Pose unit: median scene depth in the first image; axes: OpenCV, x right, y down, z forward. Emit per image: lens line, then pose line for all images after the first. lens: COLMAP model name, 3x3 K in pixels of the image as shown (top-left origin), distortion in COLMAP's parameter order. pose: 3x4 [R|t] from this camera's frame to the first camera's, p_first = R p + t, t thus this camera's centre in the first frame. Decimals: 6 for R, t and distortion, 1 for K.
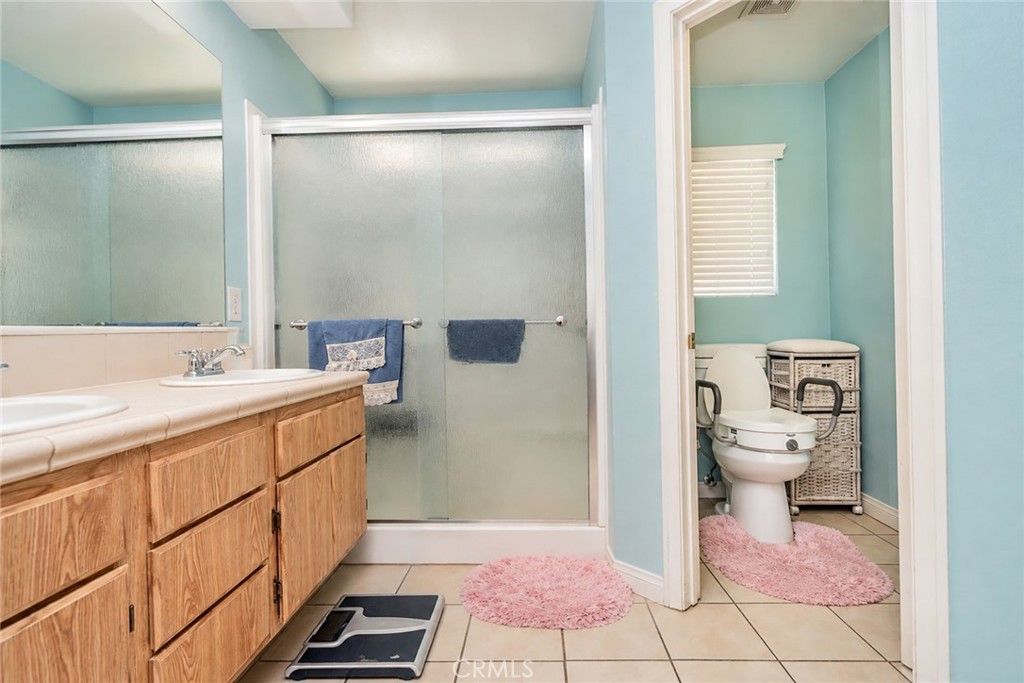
lens RADIAL K [[476.2, 0, 525.0], [0, 476.2, 342.1], [0, 0, 1]] dist [0.000594, -0.000002]
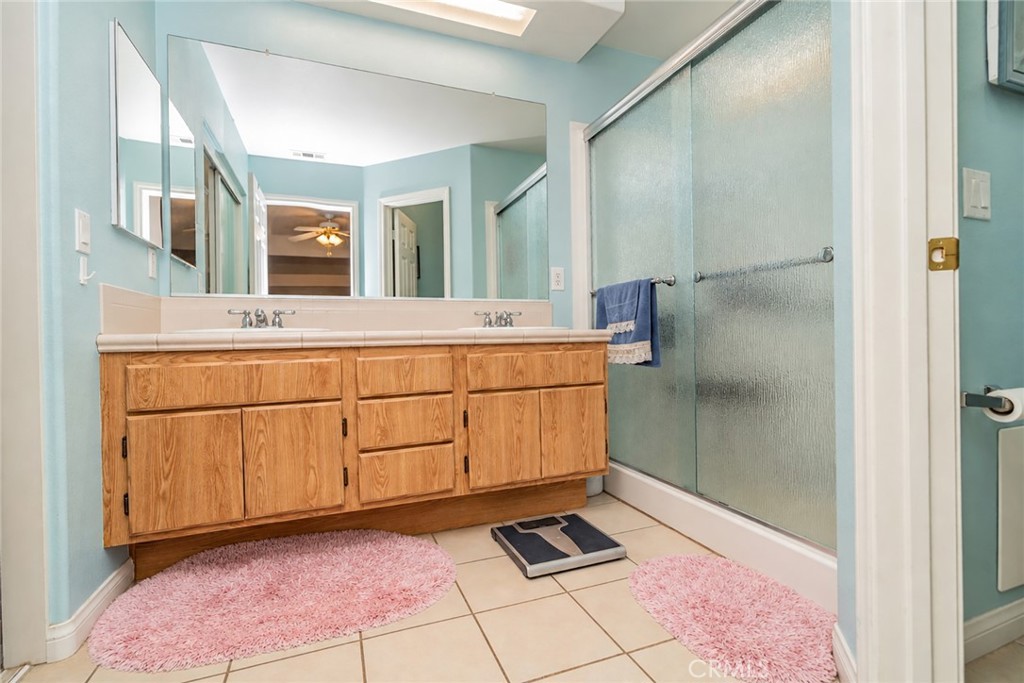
lens RADIAL K [[476.2, 0, 525.0], [0, 476.2, 342.1], [0, 0, 1]] dist [0.000594, -0.000002]
pose [[0.400621, 0.014045, -0.916136, 0.787139], [0.011269, 0.999731, 0.020254, 0.089612], [0.916174, -0.018438, 0.400355, 0.491119]]
